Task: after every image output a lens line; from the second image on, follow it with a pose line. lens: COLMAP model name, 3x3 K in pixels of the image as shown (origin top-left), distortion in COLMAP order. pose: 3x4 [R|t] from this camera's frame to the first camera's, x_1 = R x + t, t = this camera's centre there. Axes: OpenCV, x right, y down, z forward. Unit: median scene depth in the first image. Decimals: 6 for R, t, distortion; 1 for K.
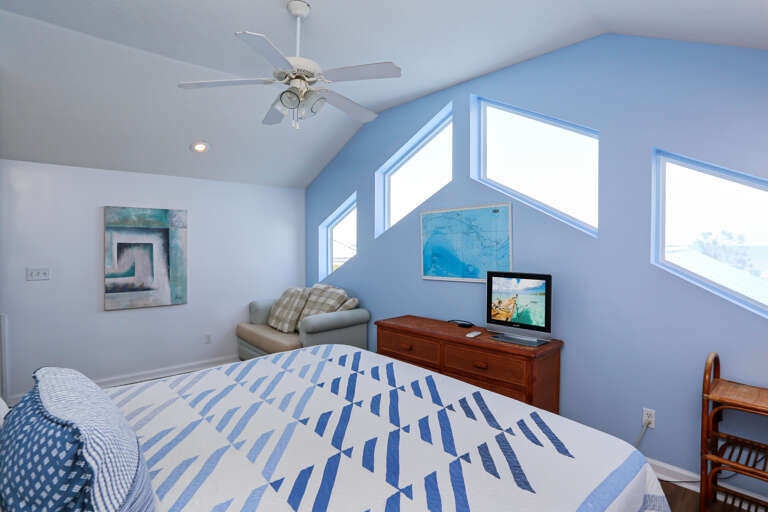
lens RADIAL K [[391.8, 0, 401.4], [0, 391.8, 252.4], [0, 0, 1]] dist [-0.002807, 0.000368]
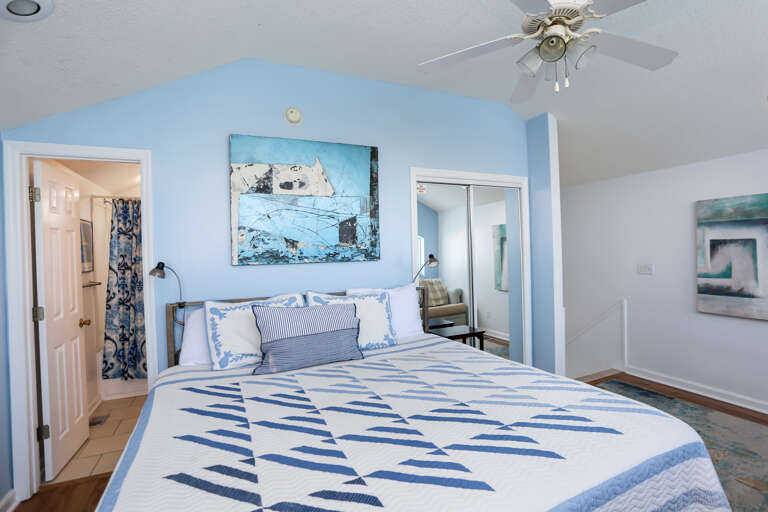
lens RADIAL K [[391.8, 0, 401.4], [0, 391.8, 252.4], [0, 0, 1]] dist [-0.002807, 0.000368]
pose [[-0.317590, 0.012142, -0.948151, 0.360897], [0.006756, 0.999922, 0.010542, -0.009423], [0.948204, -0.003058, -0.317647, 0.614965]]
